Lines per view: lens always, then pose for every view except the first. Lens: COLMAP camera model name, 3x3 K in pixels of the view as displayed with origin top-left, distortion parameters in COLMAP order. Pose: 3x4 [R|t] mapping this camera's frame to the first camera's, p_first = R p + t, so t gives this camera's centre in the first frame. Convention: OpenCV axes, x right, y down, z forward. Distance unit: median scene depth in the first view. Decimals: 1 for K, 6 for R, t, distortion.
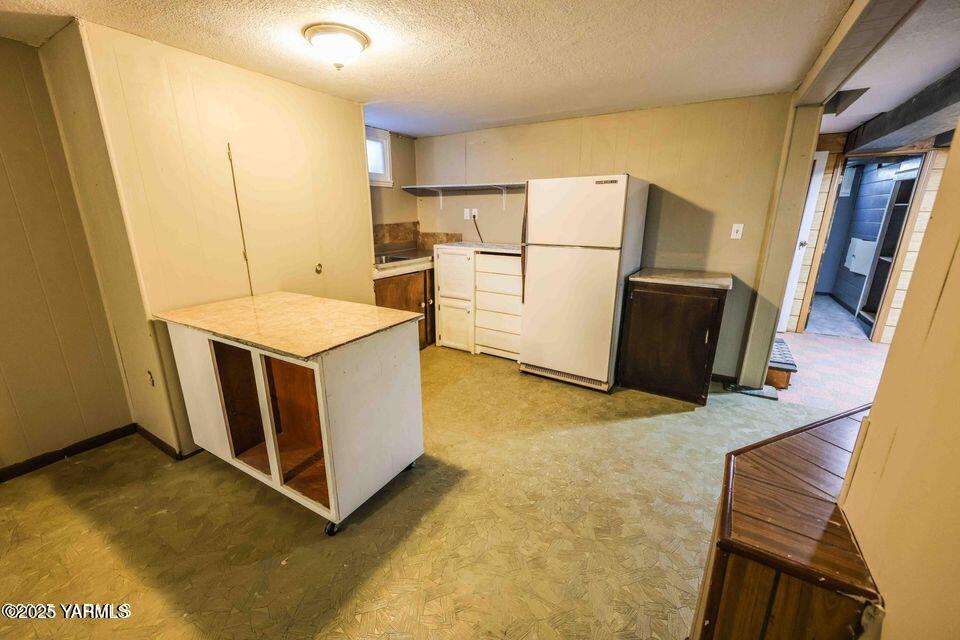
lens RADIAL K [[387.3, 0, 480.0], [0, 387.3, 320.0], [0, 0, 1]] dist [0.000873, 0.000209]
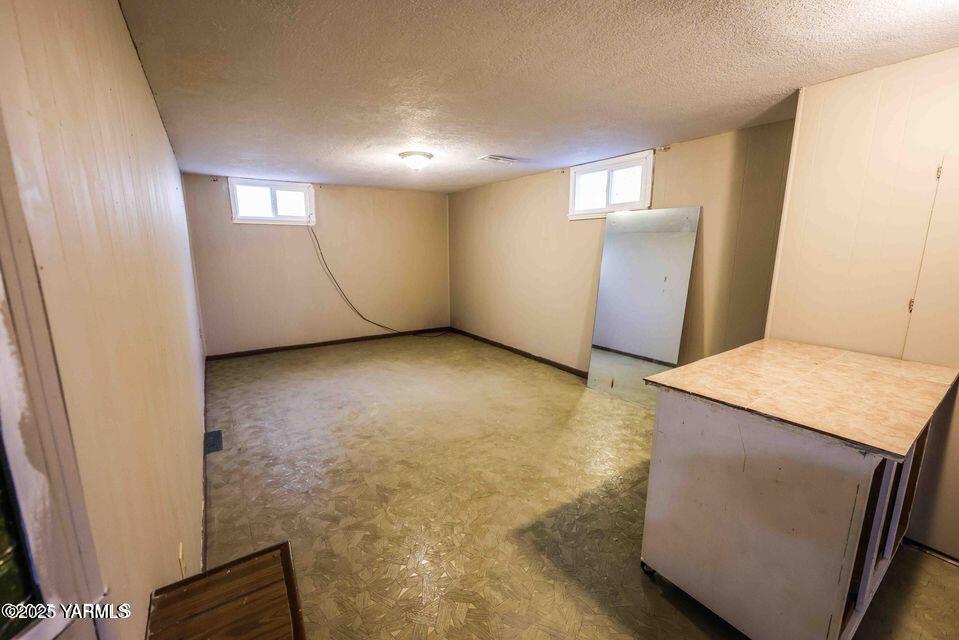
lens RADIAL K [[386.9, 0, 479.5], [0, 386.9, 320.0], [0, 0, 1]] dist [0.000873, 0.000209]
pose [[-0.417466, 0.171700, -0.892324, 0.562097], [-0.241003, 0.925899, 0.290911, -0.216964], [0.876151, 0.336498, -0.345151, 0.757459]]
